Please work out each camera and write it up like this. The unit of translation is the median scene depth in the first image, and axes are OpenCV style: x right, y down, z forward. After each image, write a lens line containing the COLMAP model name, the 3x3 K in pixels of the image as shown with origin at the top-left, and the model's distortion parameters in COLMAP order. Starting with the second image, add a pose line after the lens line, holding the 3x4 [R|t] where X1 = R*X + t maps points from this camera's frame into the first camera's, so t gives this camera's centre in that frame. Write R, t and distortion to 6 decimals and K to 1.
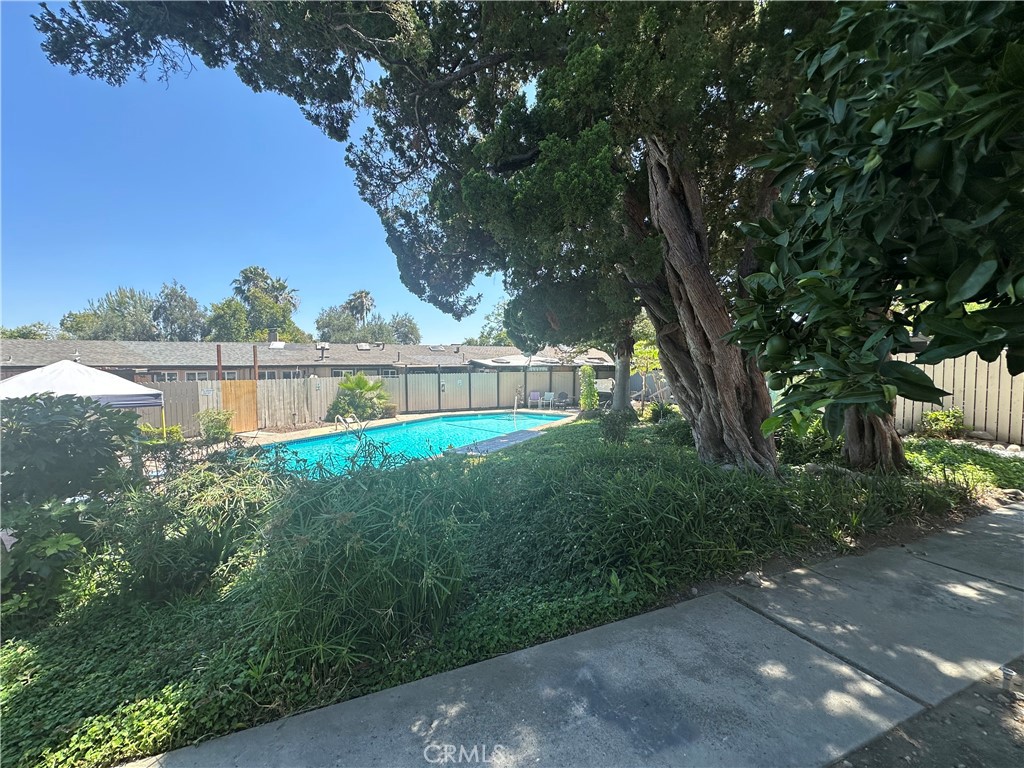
lens RADIAL K [[408.0, 0, 505.9], [0, 408.0, 385.5], [0, 0, 1]] dist [-0.004121, -0.000159]
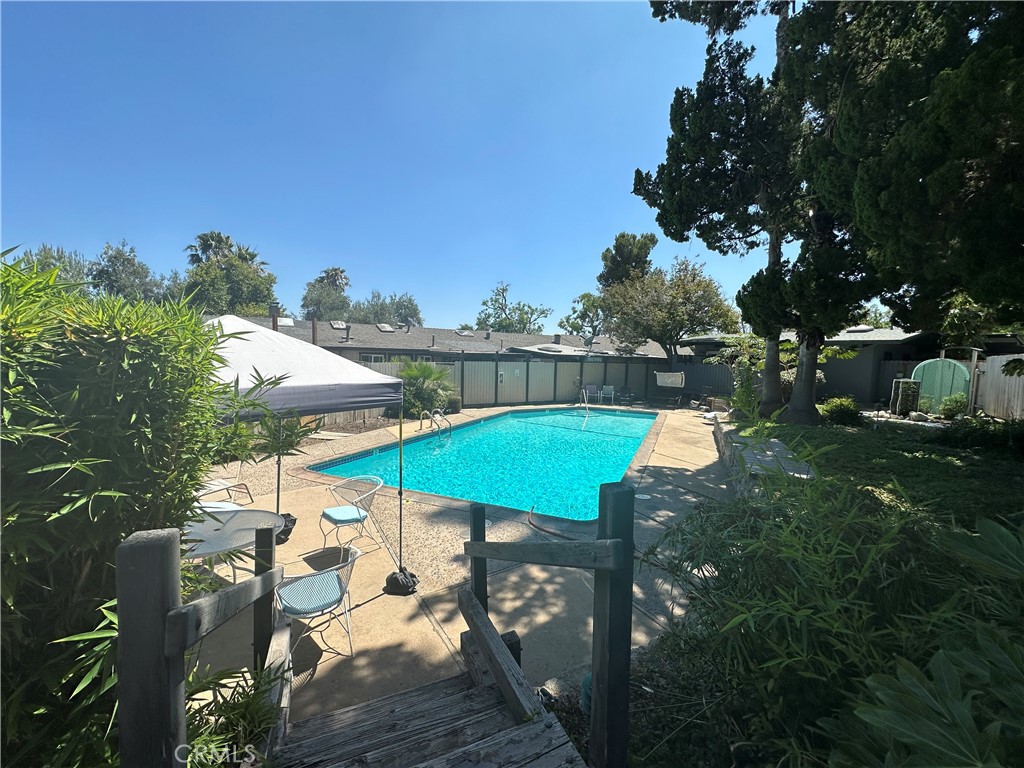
lens RADIAL K [[408.0, 0, 513.3], [0, 408.0, 389.6], [0, 0, 1]] dist [-0.004121, -0.000159]
pose [[0.991916, 0.018091, 0.125603, -0.209056], [-0.022248, 0.999247, 0.031777, 0.001836], [-0.124933, -0.034315, 0.991572, 0.123477]]
